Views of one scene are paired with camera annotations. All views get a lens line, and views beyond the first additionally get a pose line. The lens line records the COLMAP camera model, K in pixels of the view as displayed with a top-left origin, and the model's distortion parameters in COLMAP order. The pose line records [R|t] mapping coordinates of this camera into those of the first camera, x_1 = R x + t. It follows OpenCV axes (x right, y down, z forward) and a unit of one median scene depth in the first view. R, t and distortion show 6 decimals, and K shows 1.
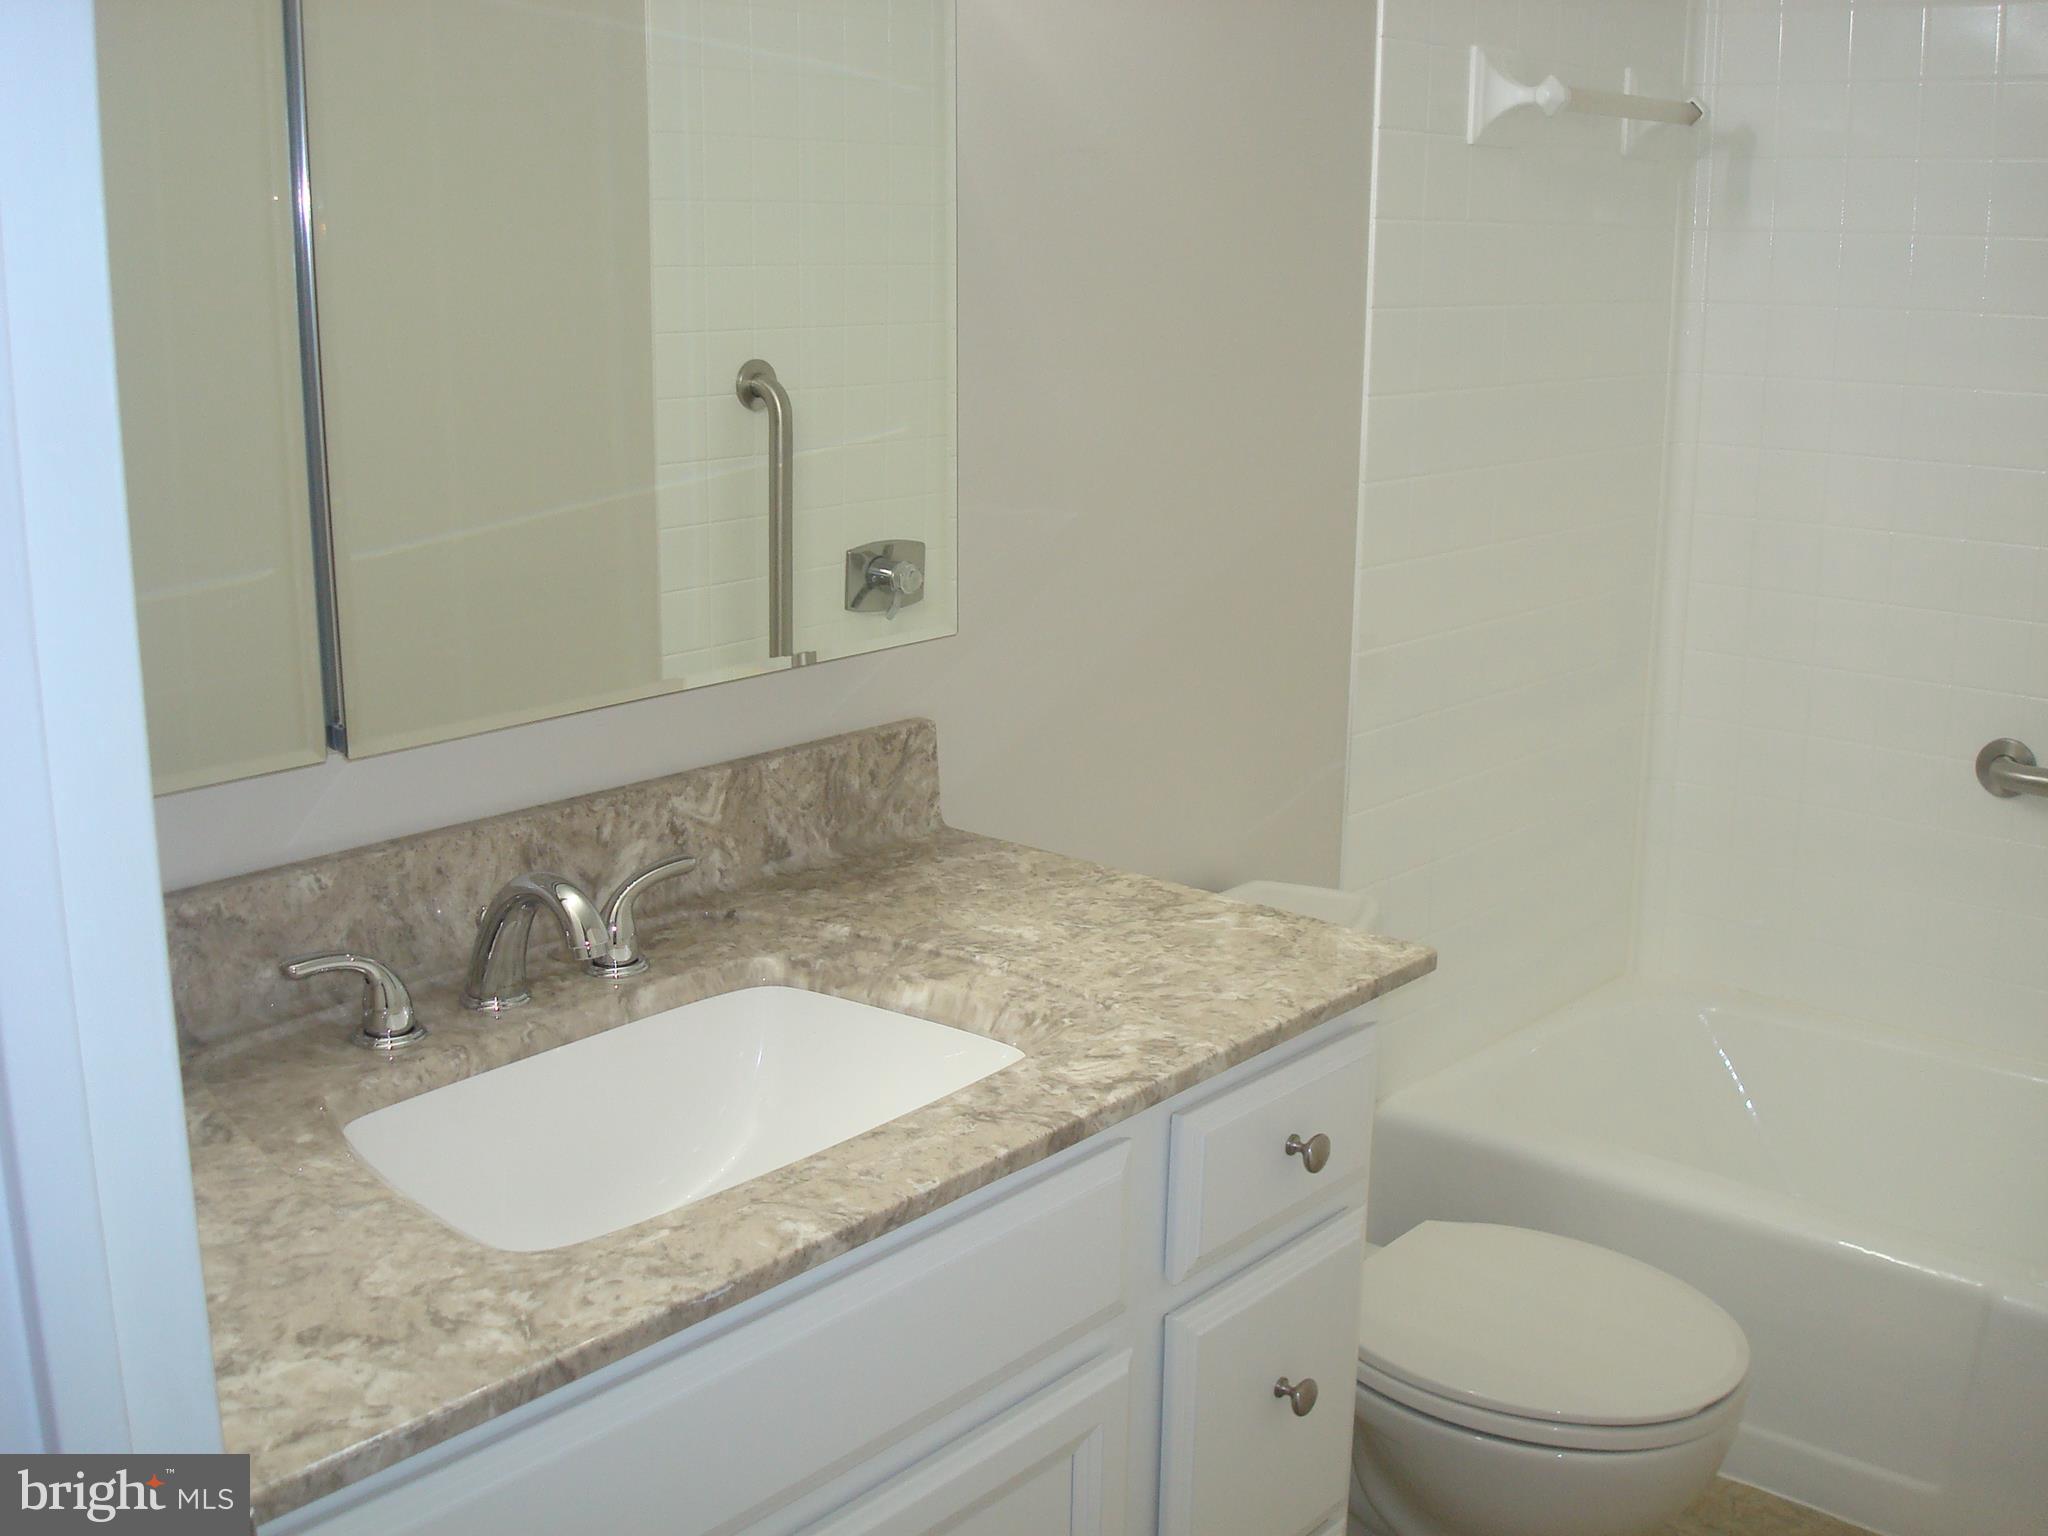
lens RADIAL K [[2079.3, 0, 1024.0], [0, 2079.3, 768.0], [0, 0, 1]] dist [-0.100234, -0.050195]
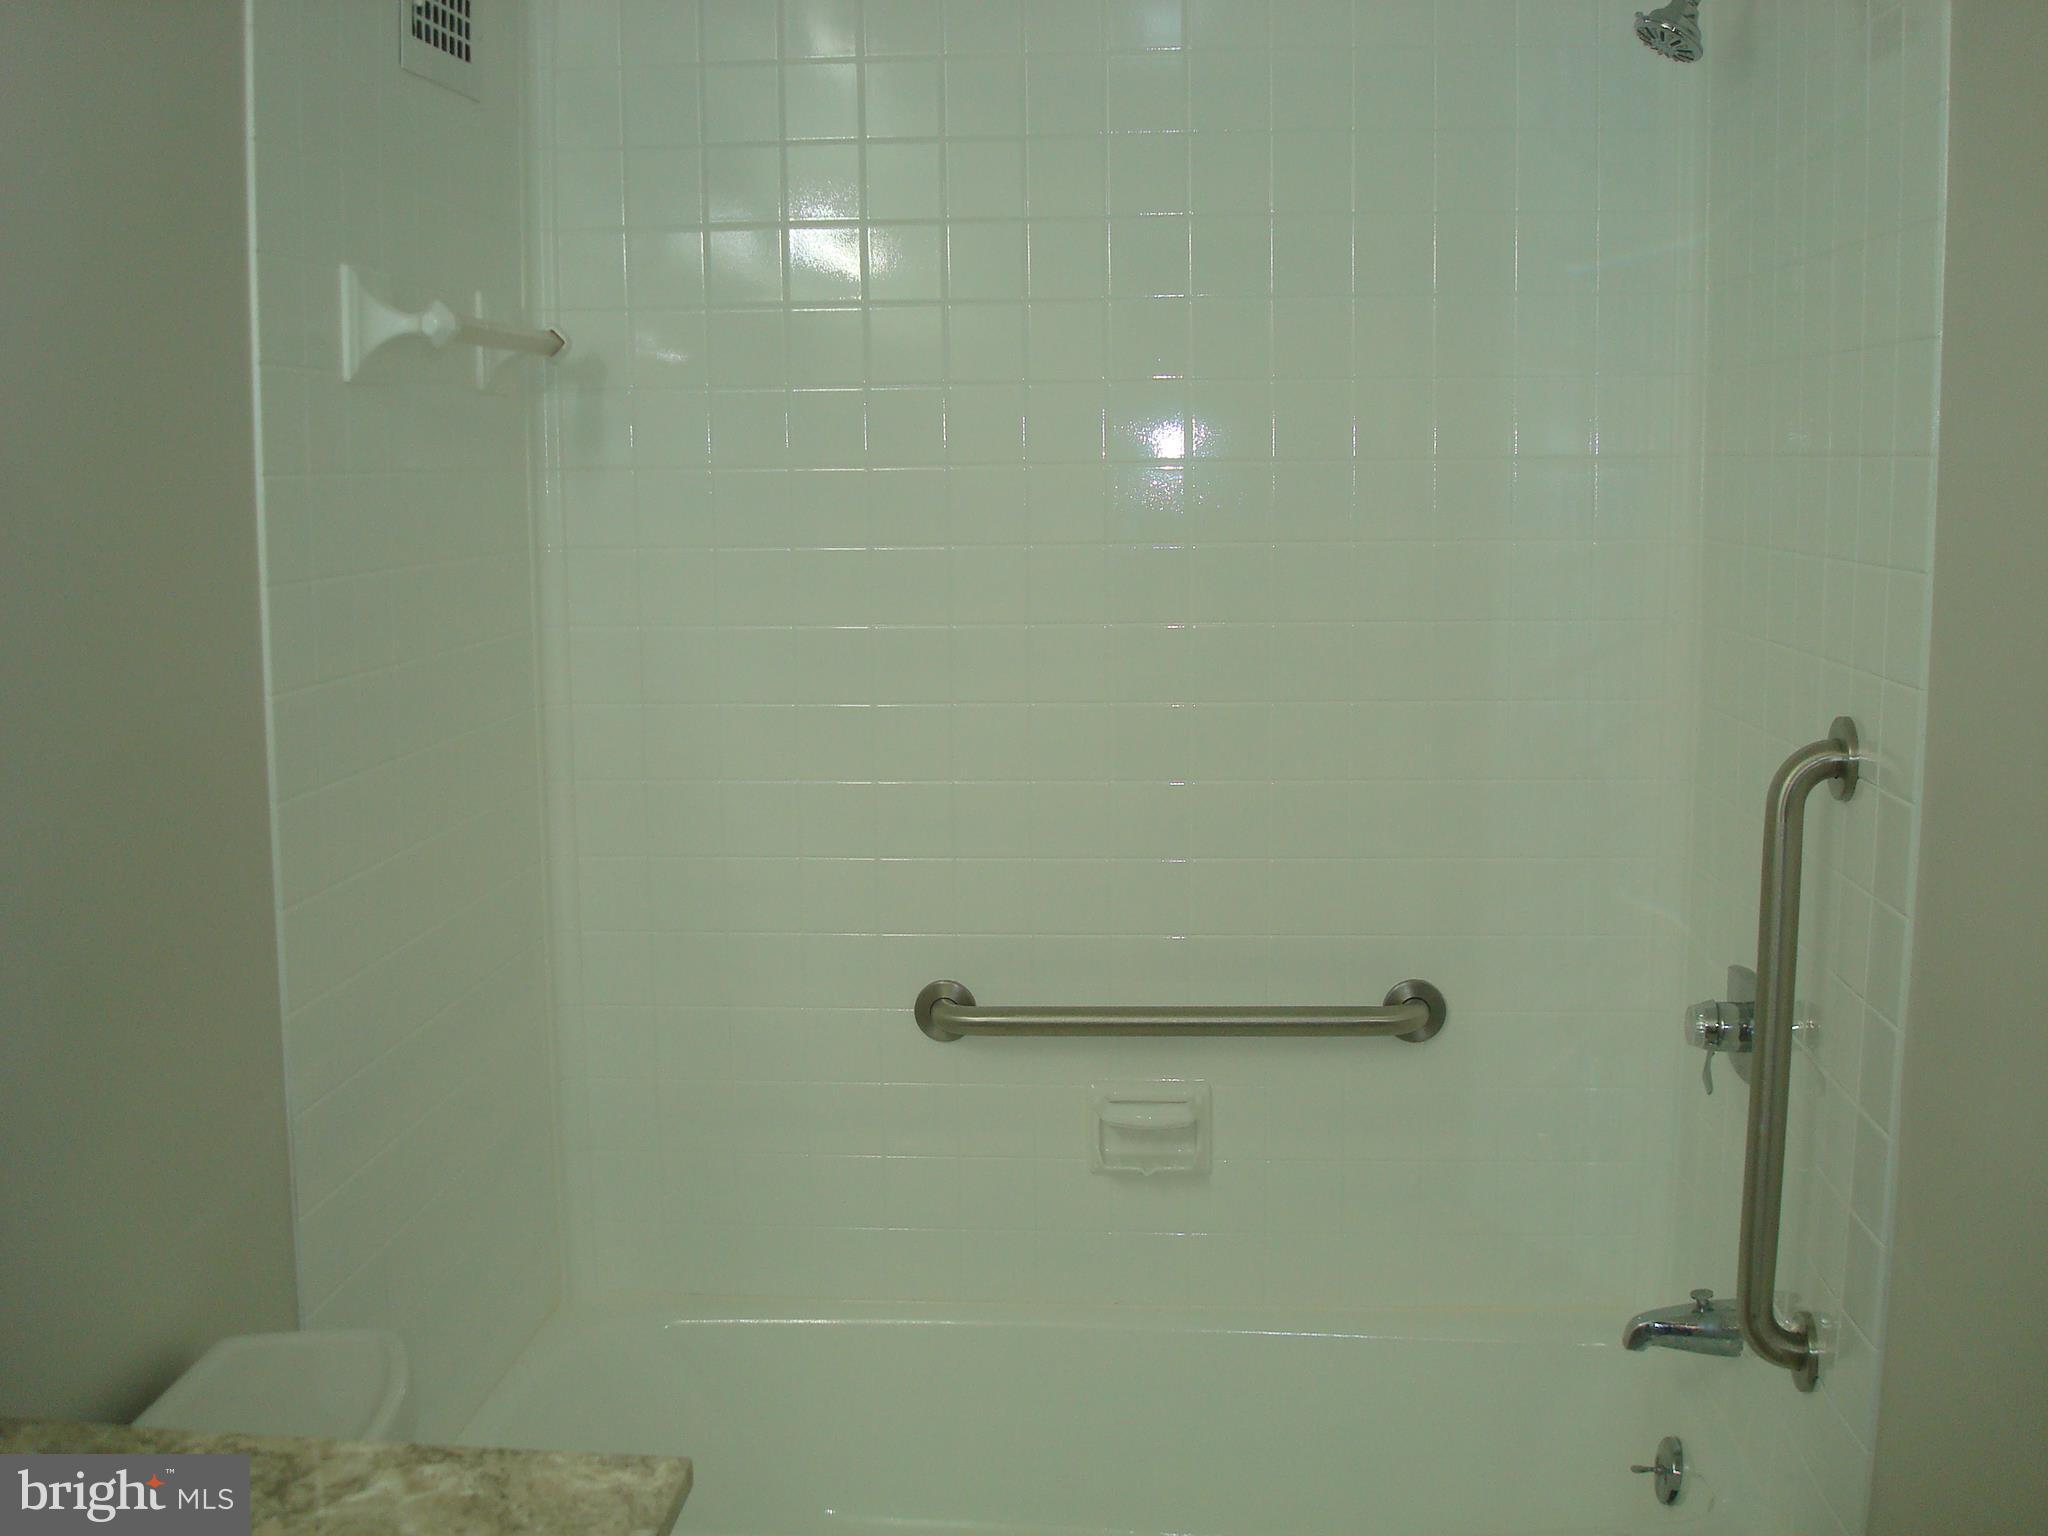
lens RADIAL K [[2079.3, 0, 1024.0], [0, 2079.3, 768.0], [0, 0, 1]] dist [-0.100234, -0.050195]
pose [[0.787146, -0.092757, 0.609752, -0.086878], [0.154236, 0.986819, -0.048991, -0.067240], [-0.597170, 0.132609, 0.791077, 0.201468]]
